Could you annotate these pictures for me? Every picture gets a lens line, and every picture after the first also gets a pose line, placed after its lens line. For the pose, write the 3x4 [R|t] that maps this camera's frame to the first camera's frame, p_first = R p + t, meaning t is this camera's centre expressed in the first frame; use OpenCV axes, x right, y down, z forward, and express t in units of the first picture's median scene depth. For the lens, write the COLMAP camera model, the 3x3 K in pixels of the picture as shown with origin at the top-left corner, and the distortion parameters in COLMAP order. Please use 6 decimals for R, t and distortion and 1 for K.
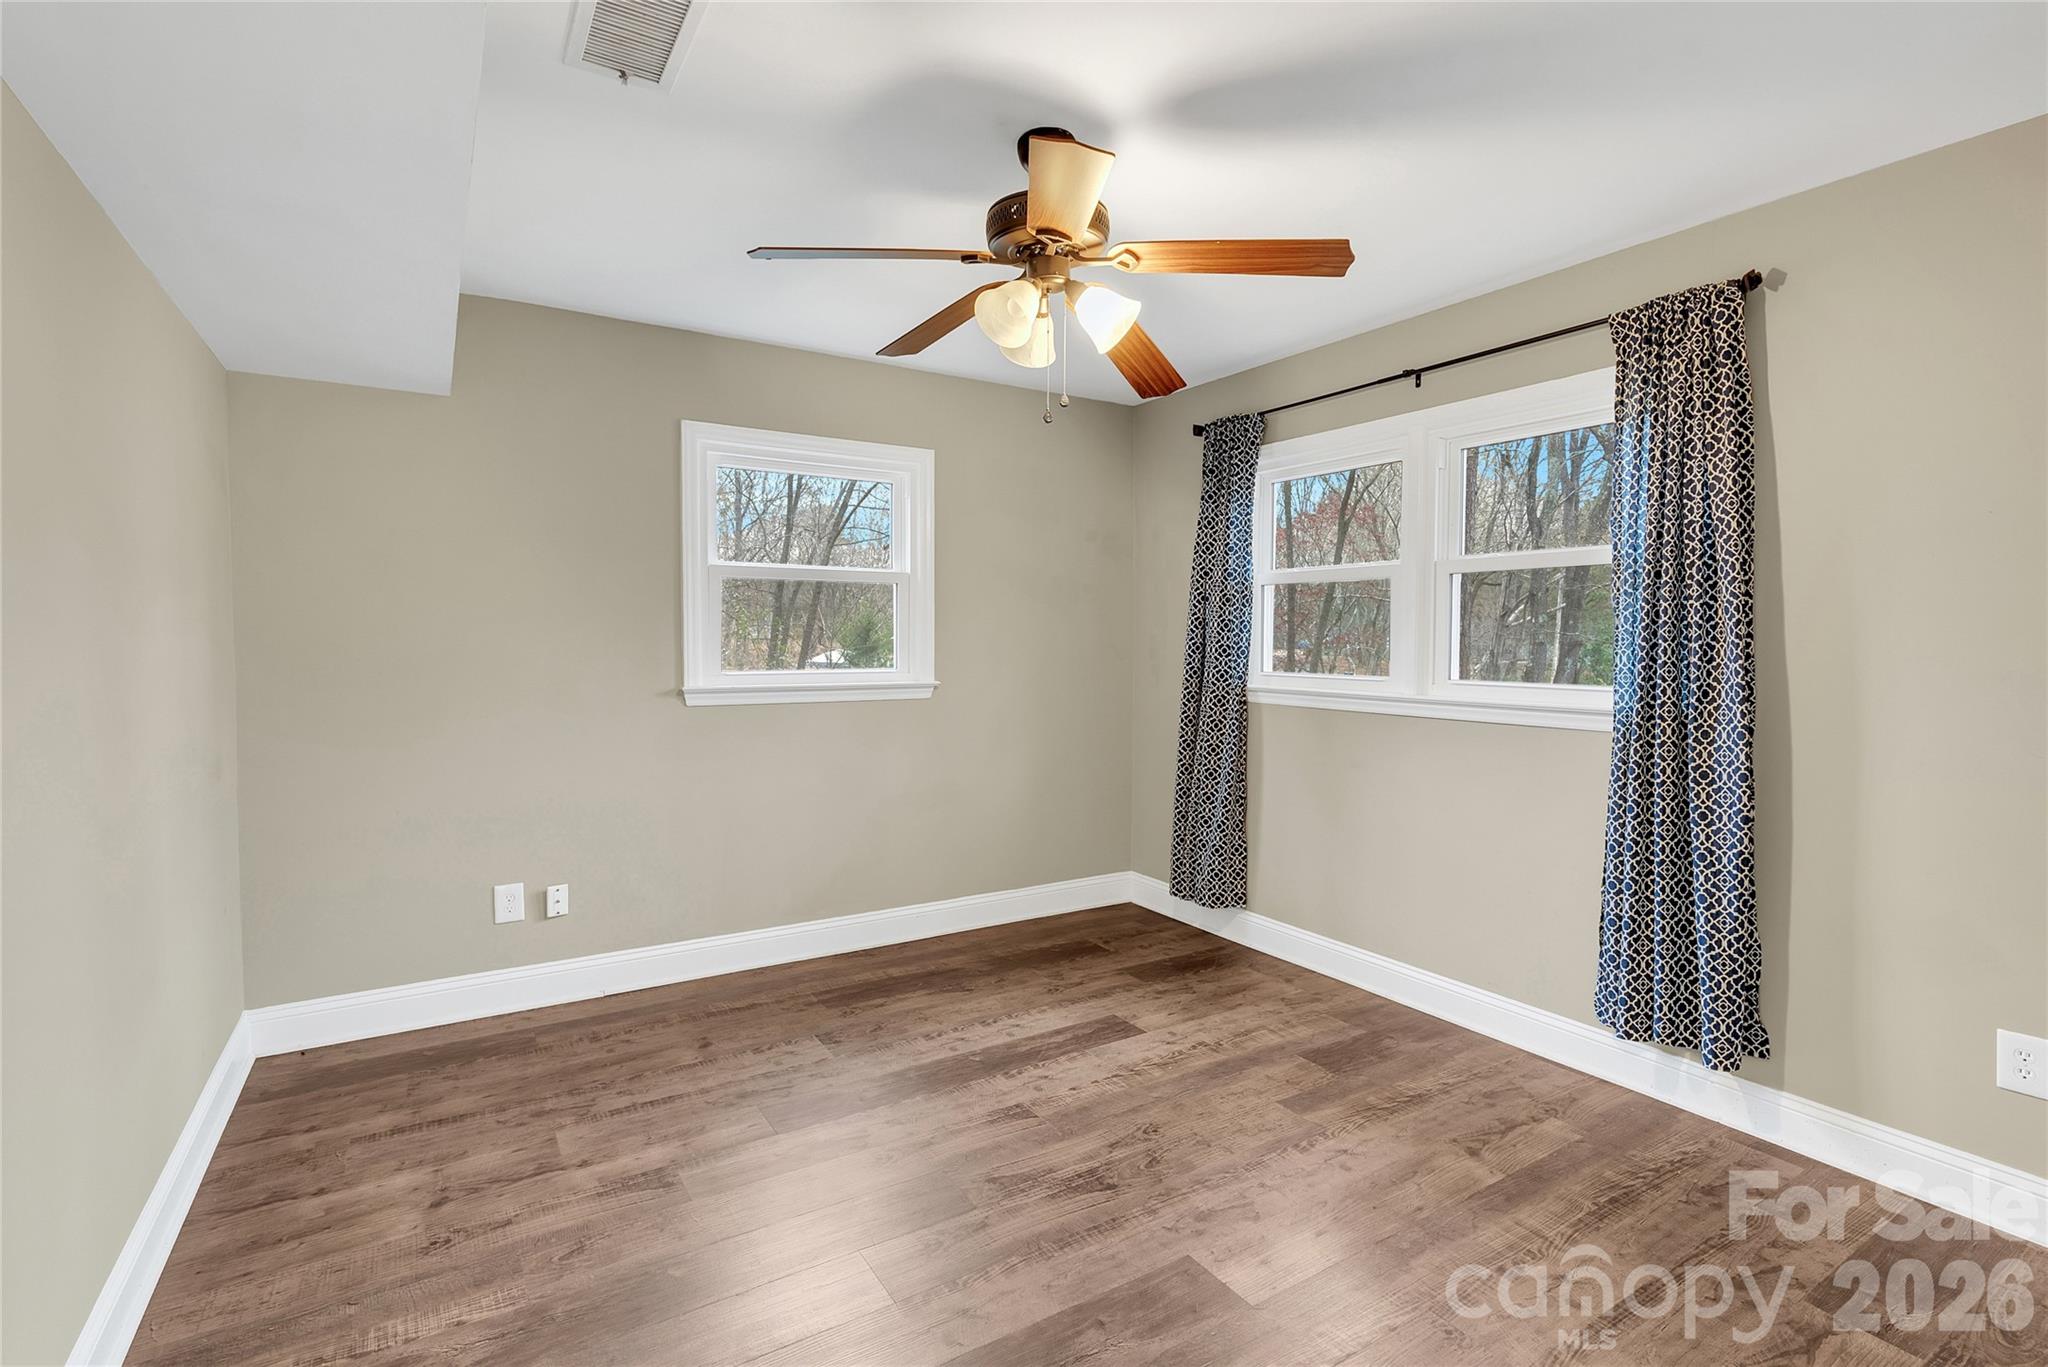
lens RADIAL K [[950.3, 0, 1020.1], [0, 950.3, 670.5], [0, 0, 1]] dist [-0.002207, -0.000389]
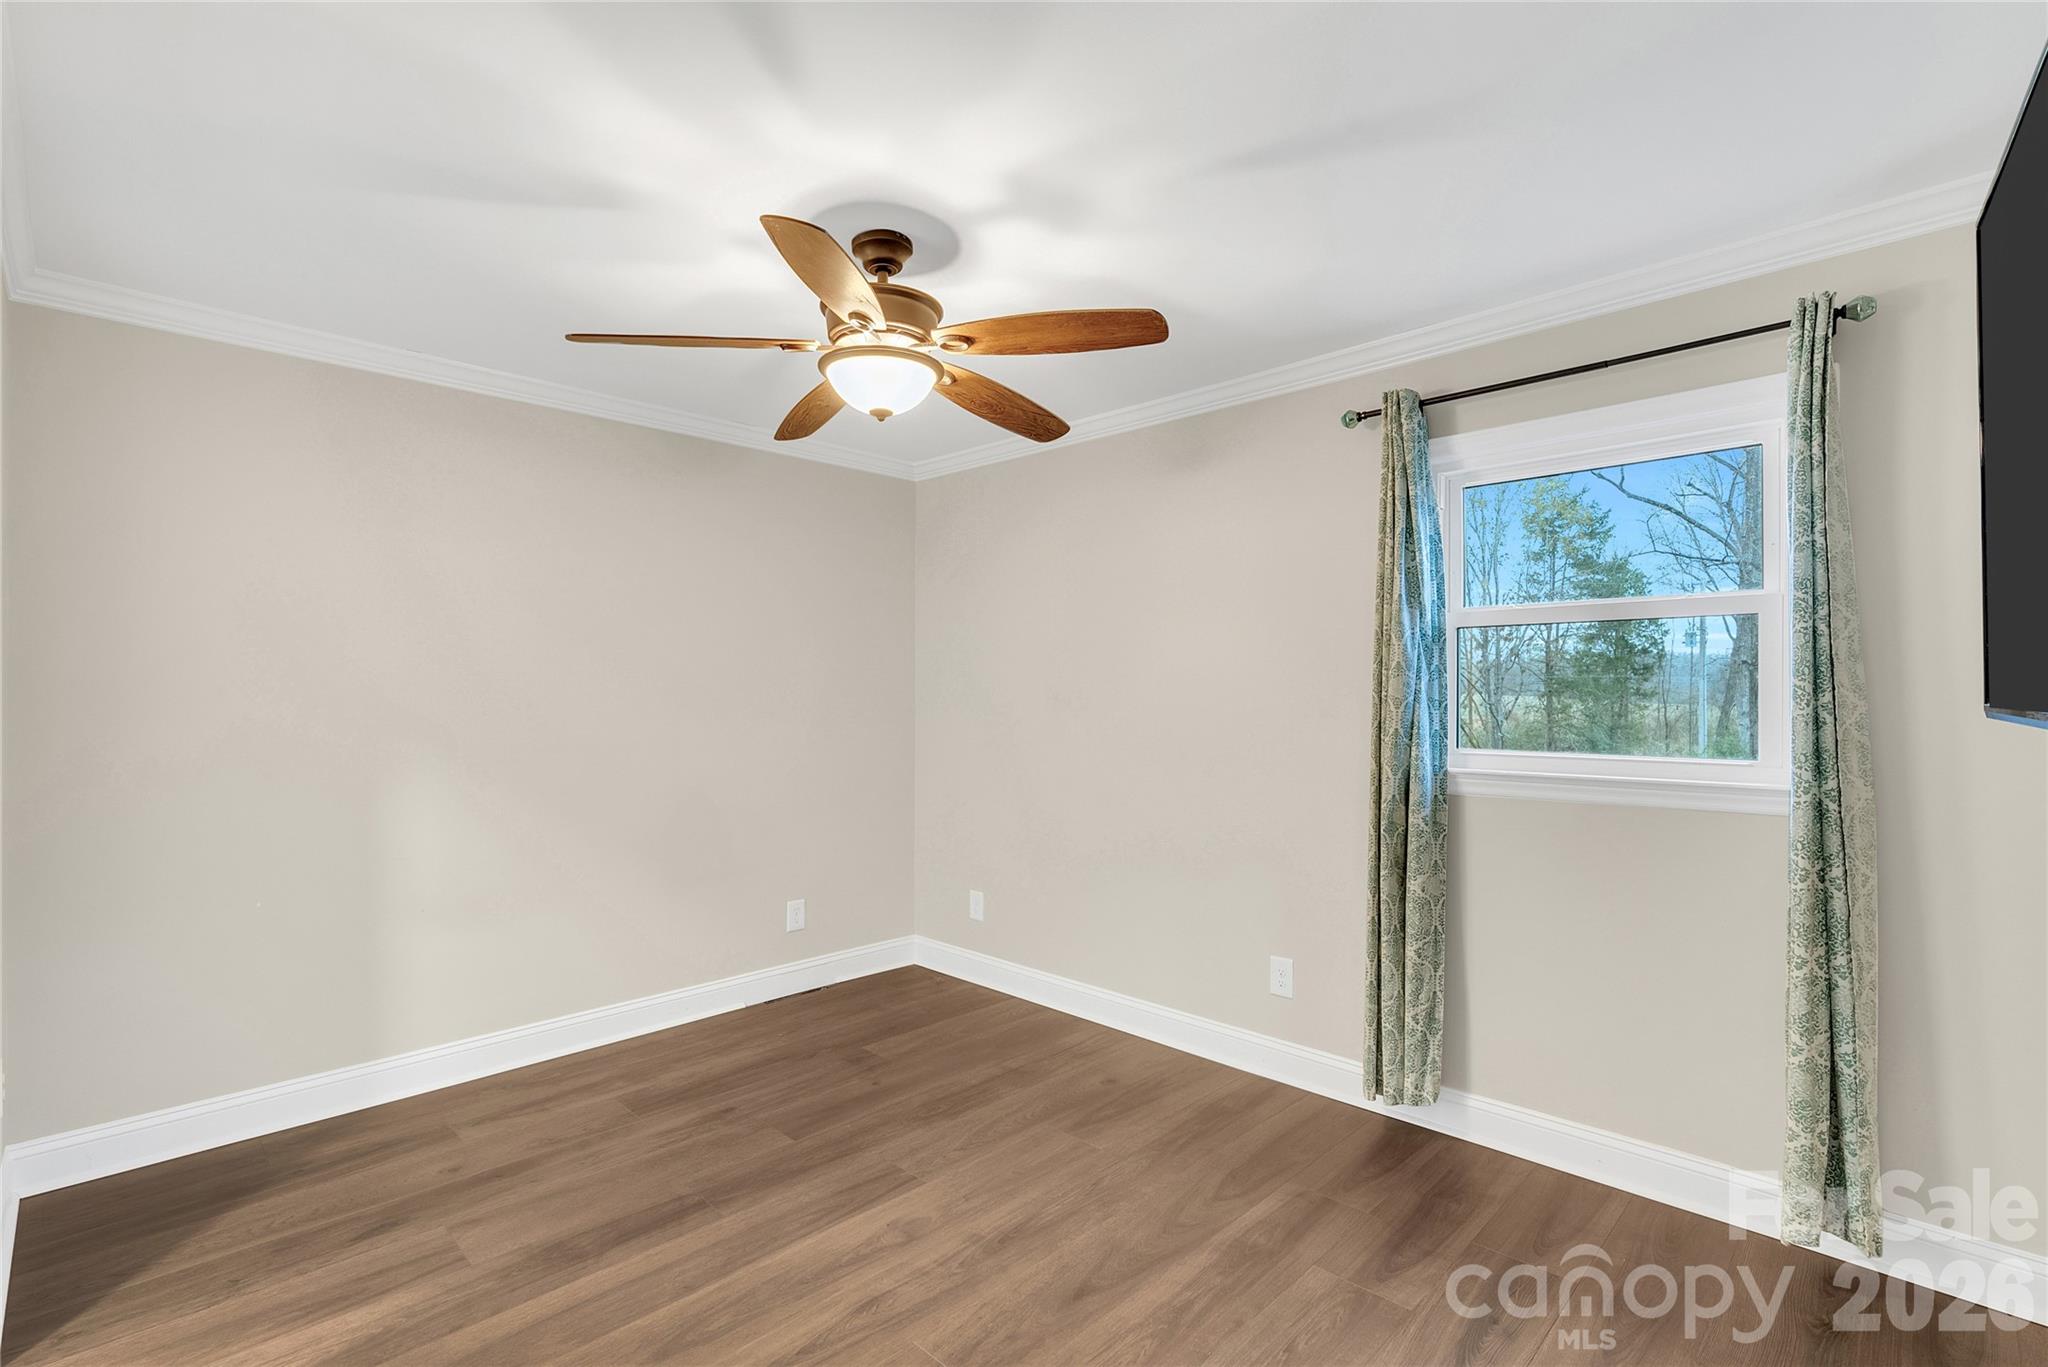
lens RADIAL K [[957.4, 0, 1018.9], [0, 957.4, 689.1], [0, 0, 1]] dist [-0.027460, 0.000248]
pose [[0.975818, 0.005555, 0.218514, -0.199442], [0.003900, 0.999075, -0.042815, -0.012134], [-0.218550, 0.042632, 0.974894, 0.311698]]
